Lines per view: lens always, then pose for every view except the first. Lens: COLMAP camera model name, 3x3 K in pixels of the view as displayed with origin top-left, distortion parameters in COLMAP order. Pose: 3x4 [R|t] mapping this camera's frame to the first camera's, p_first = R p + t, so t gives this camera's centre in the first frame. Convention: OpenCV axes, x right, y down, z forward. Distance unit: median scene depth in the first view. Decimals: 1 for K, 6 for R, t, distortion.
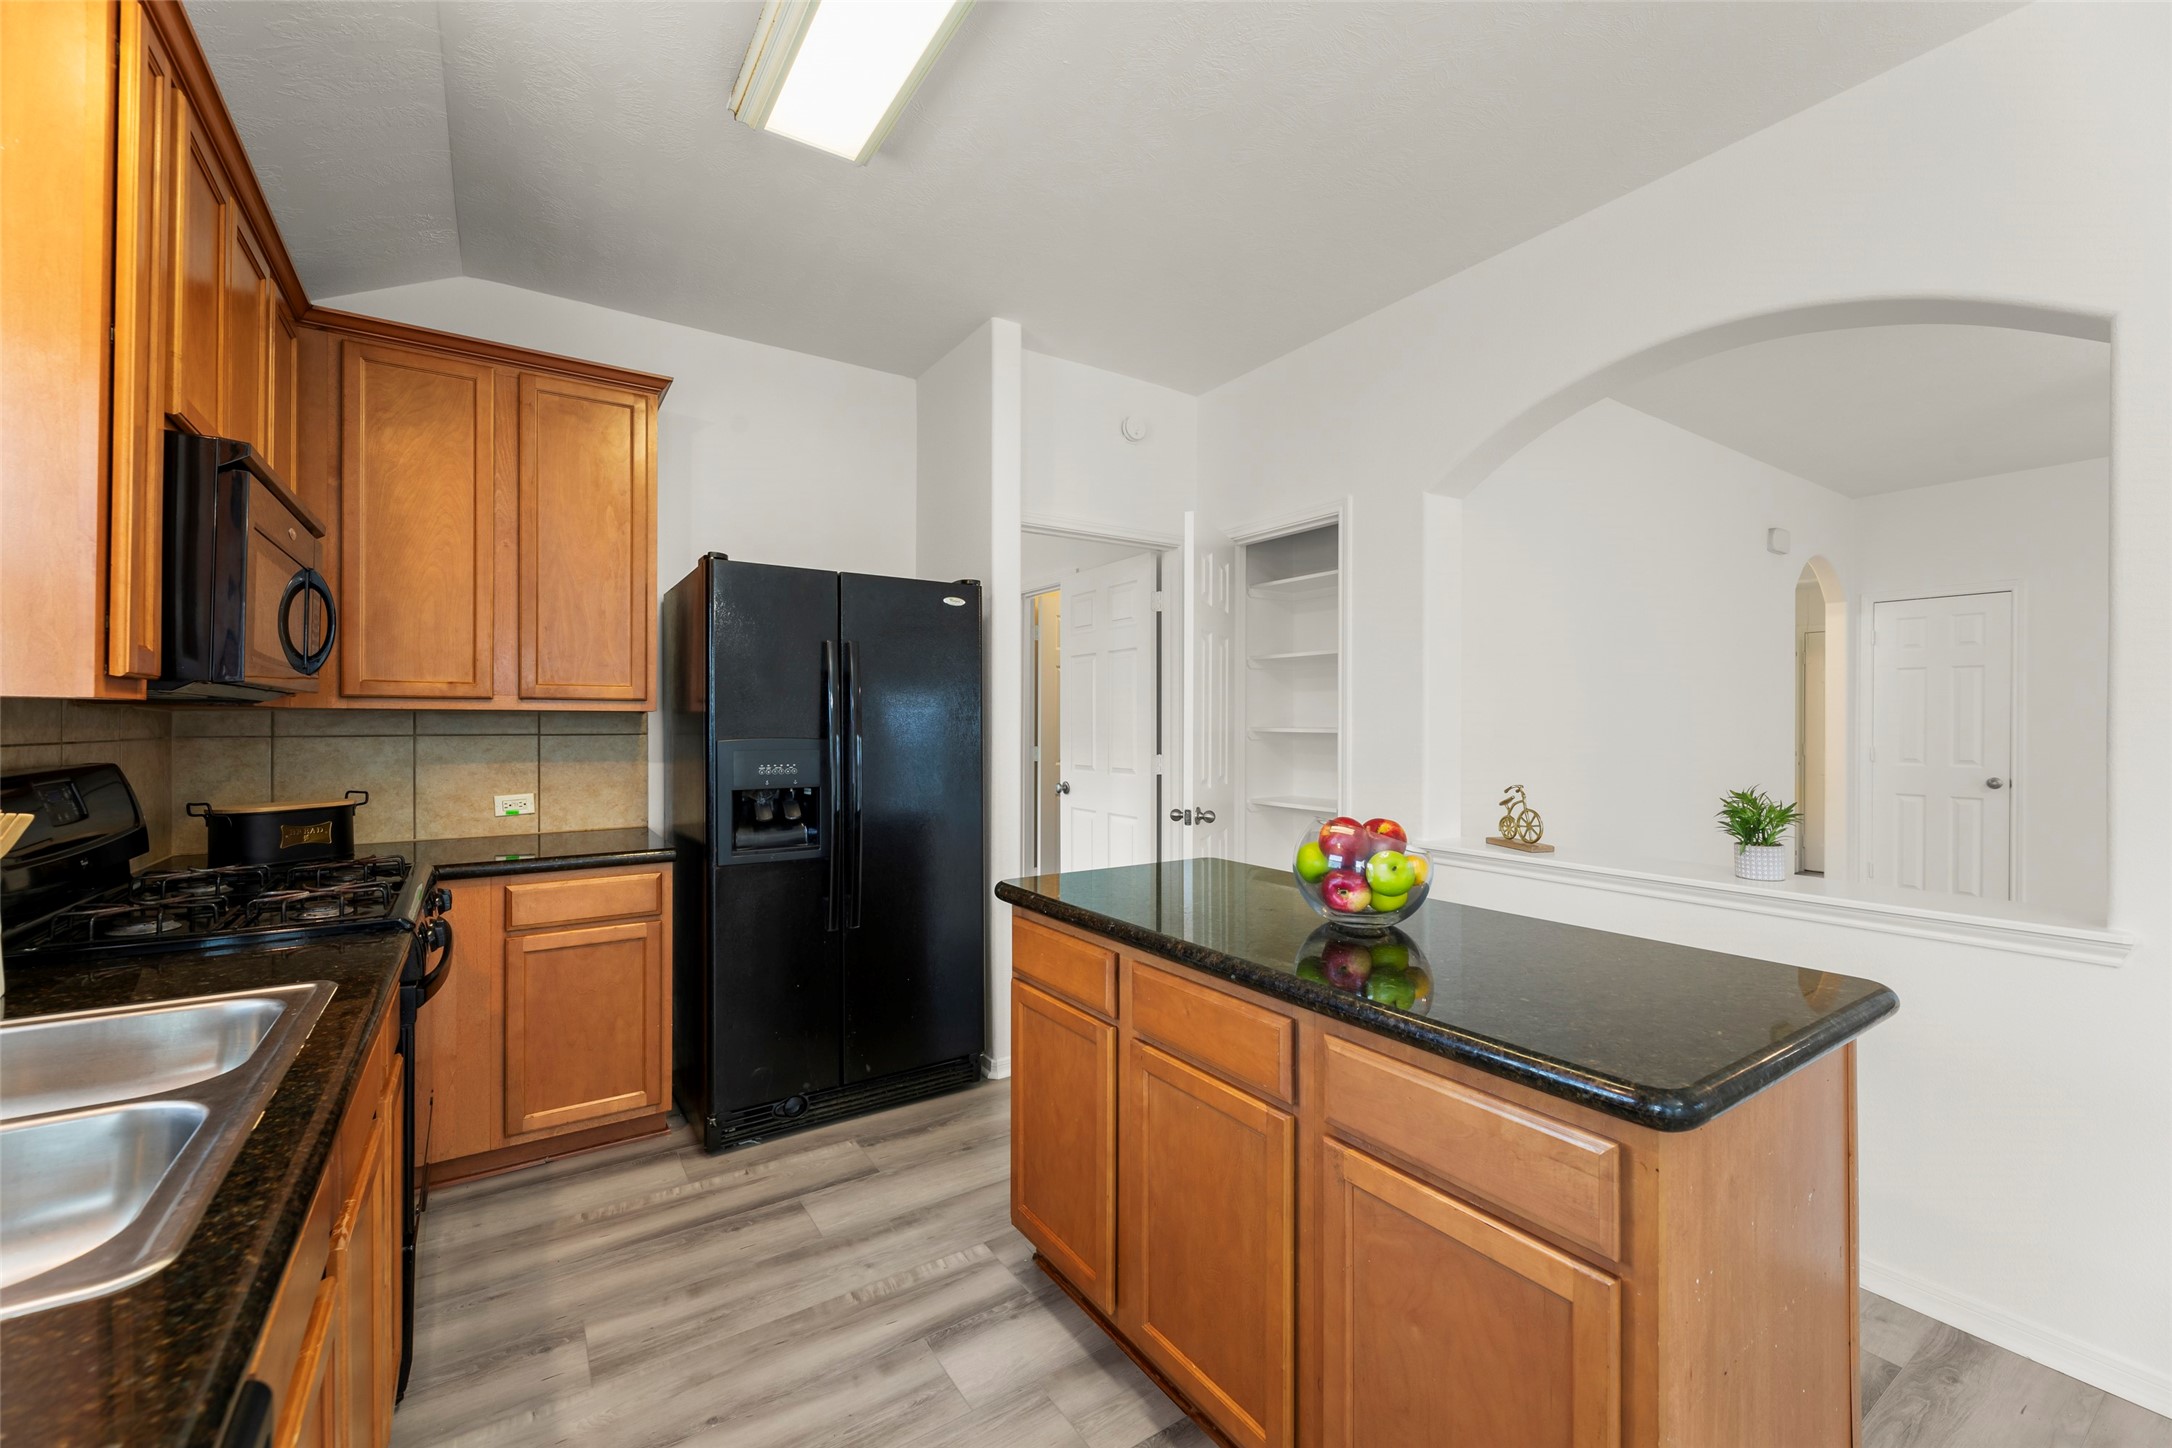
lens RADIAL K [[882.1, 0, 1094.3], [0, 882.1, 720.6], [0, 0, 1]] dist [0.000364, 0.000483]
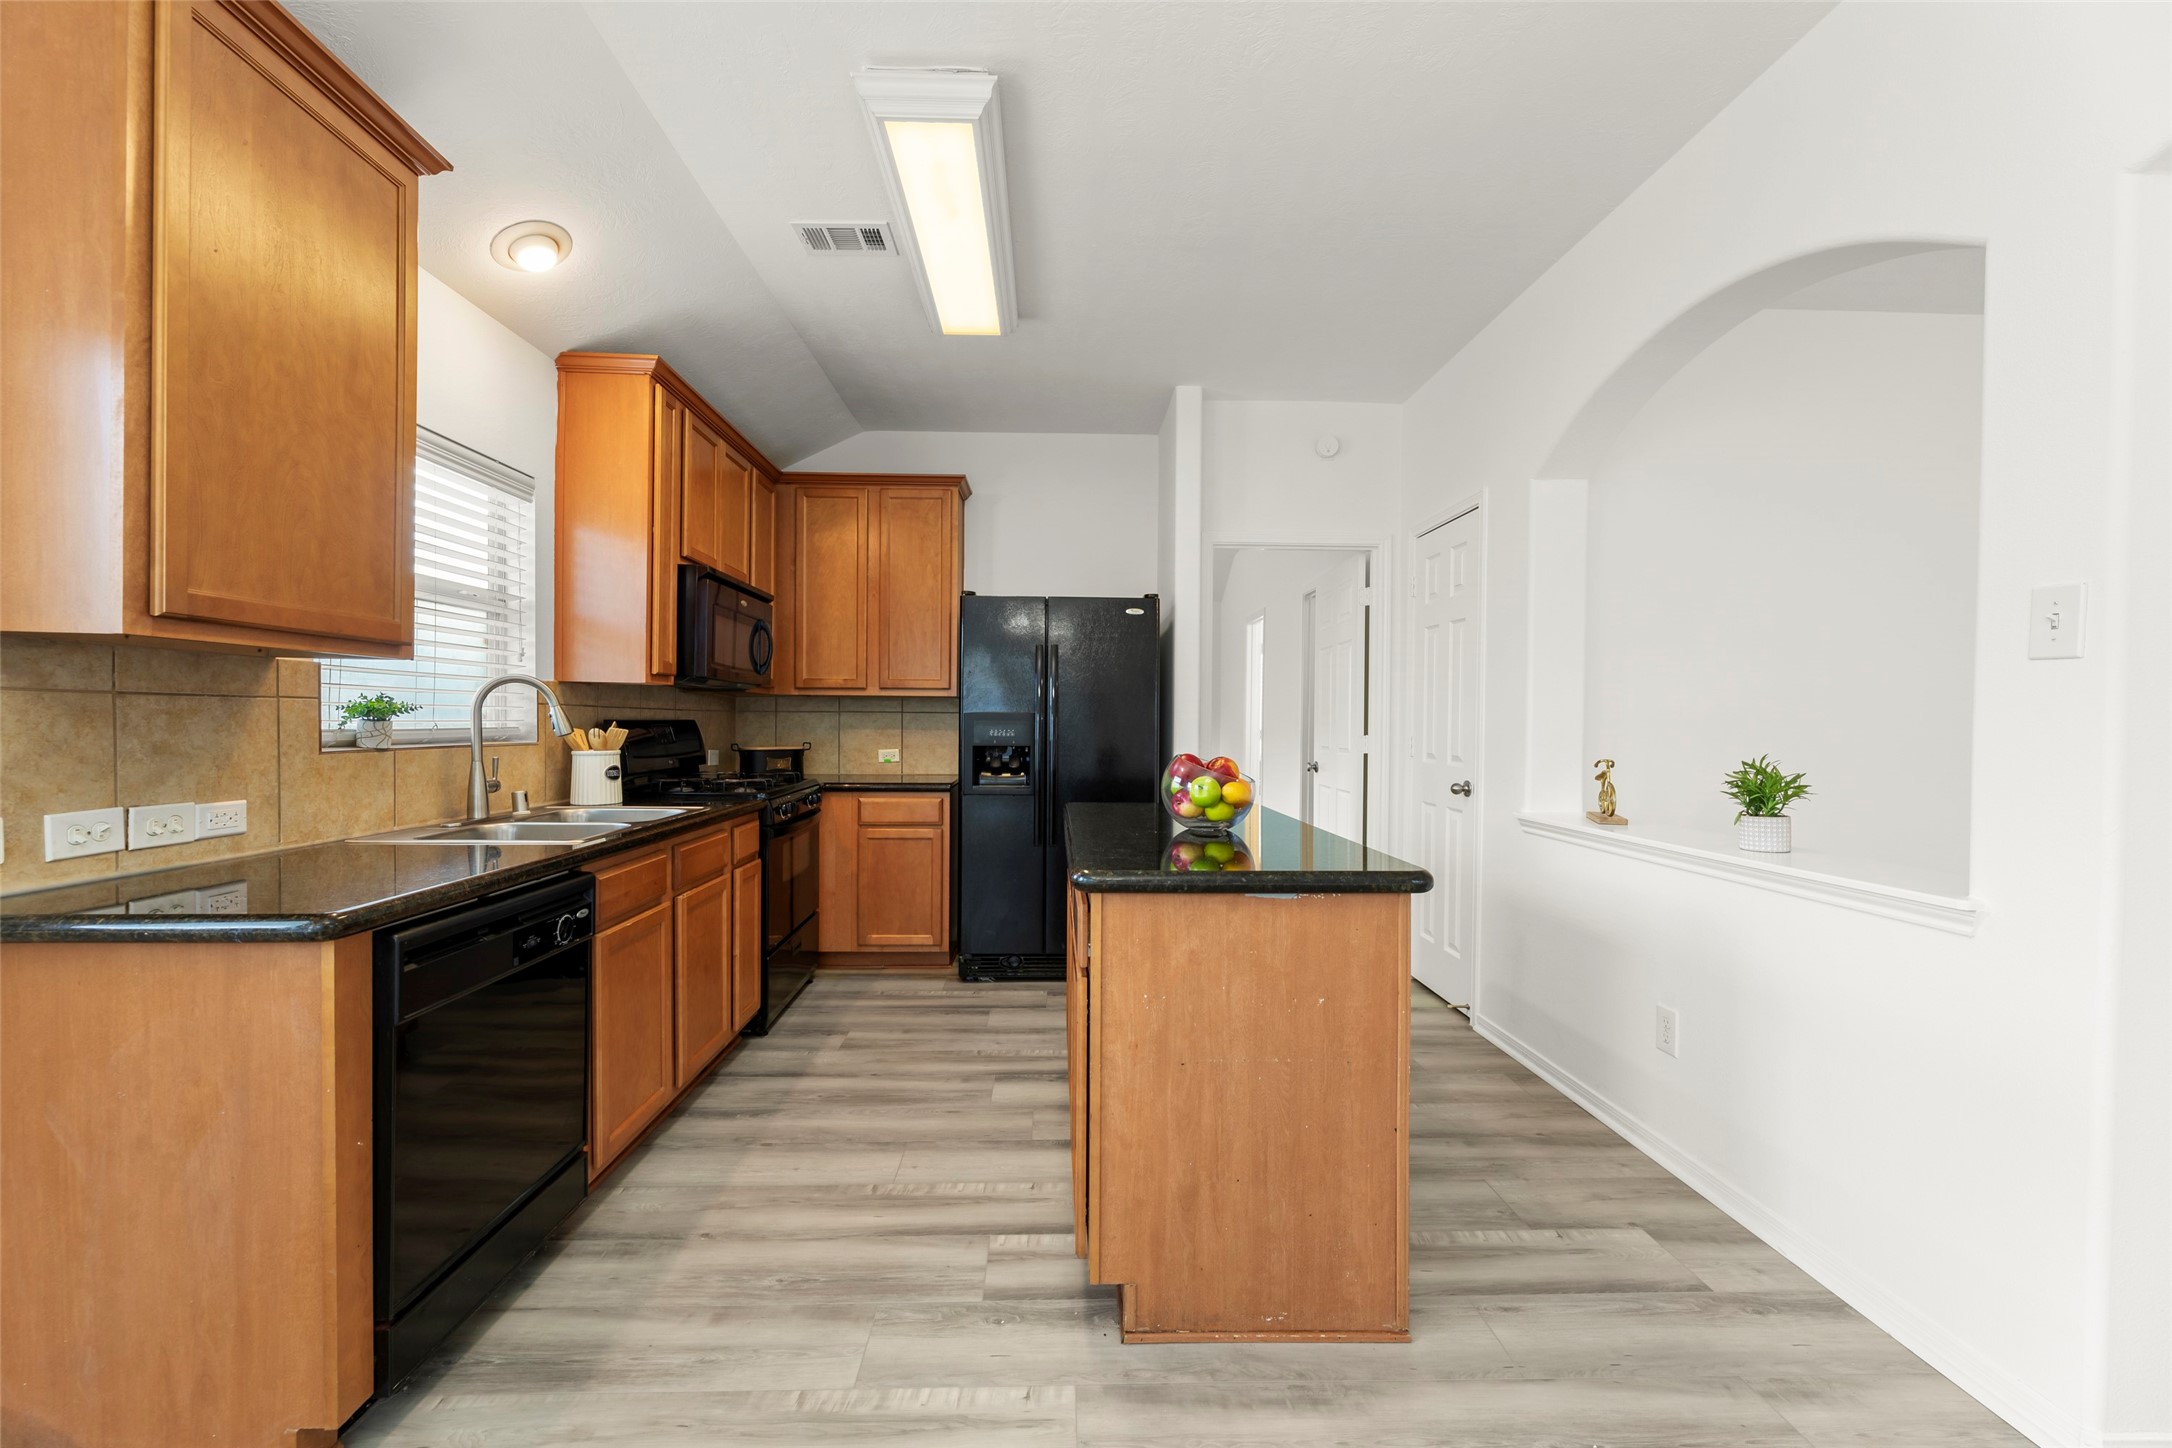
lens RADIAL K [[882.1, 0, 1081.4], [0, 882.1, 733.1], [0, 0, 1]] dist [0.000364, 0.000483]
pose [[0.849976, 0.011804, -0.526689, 0.564619], [-0.005492, 0.999893, 0.013547, 0.035783], [0.526793, -0.008622, 0.849950, -0.205852]]
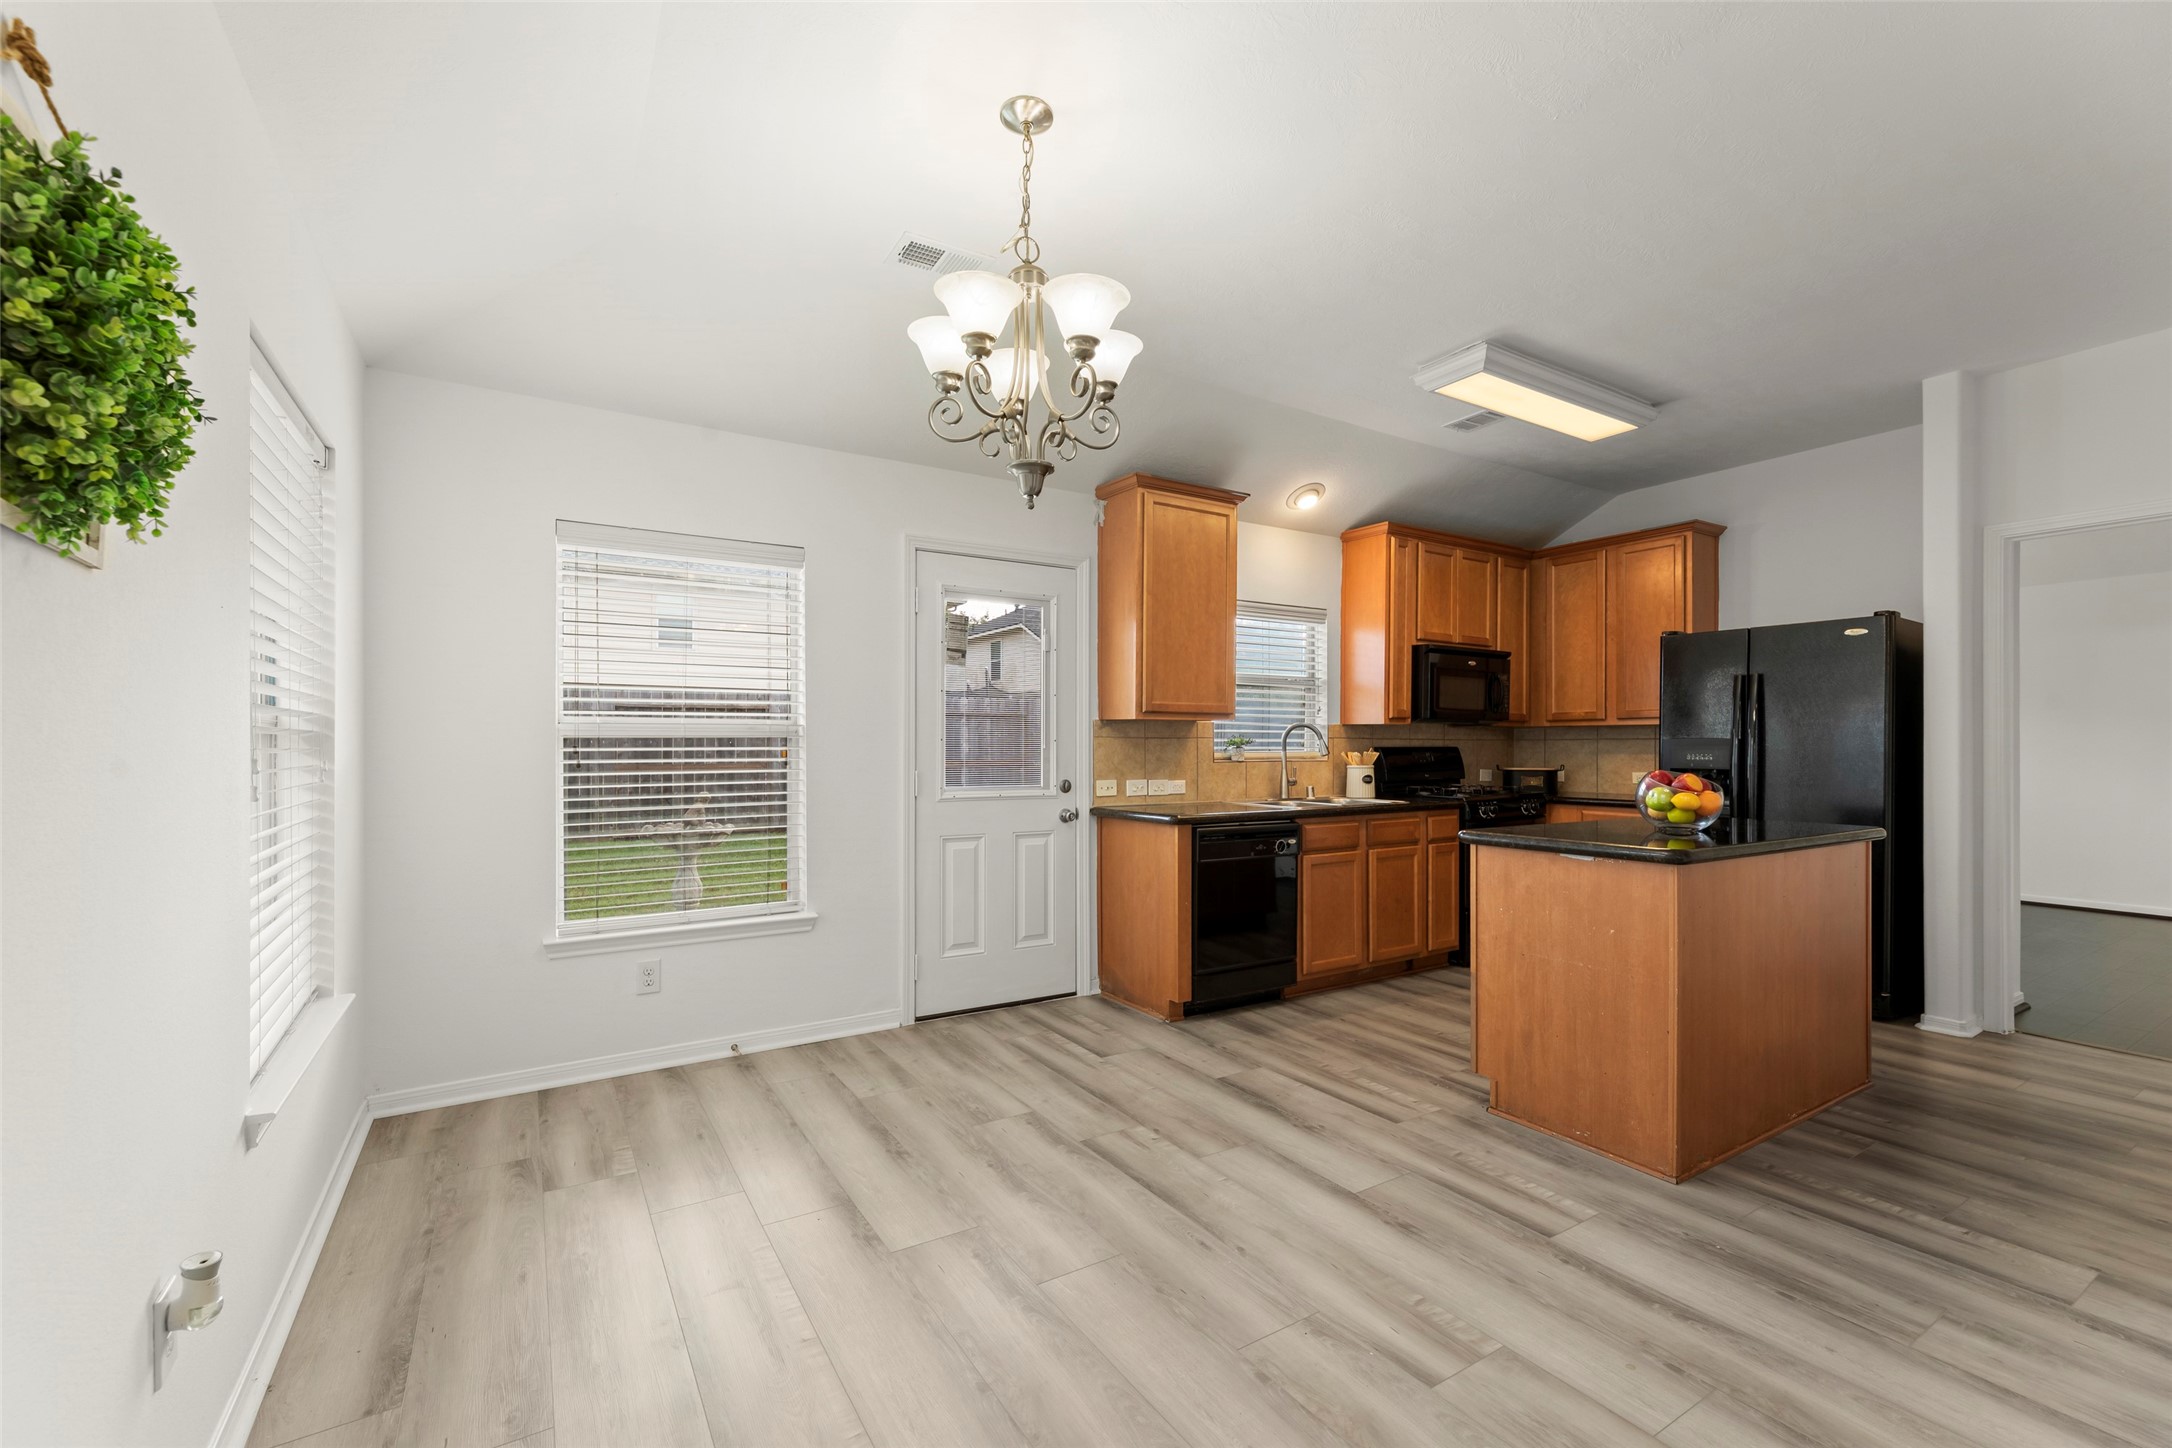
lens RADIAL K [[882.1, 0, 1068.3], [0, 882.1, 746.7], [0, 0, 1]] dist [0.000364, 0.000483]
pose [[-0.035421, -0.000764, -0.999372, 1.386076], [0.001134, 0.999999, -0.000805, 0.037802], [0.999372, -0.001162, -0.035420, -0.124388]]
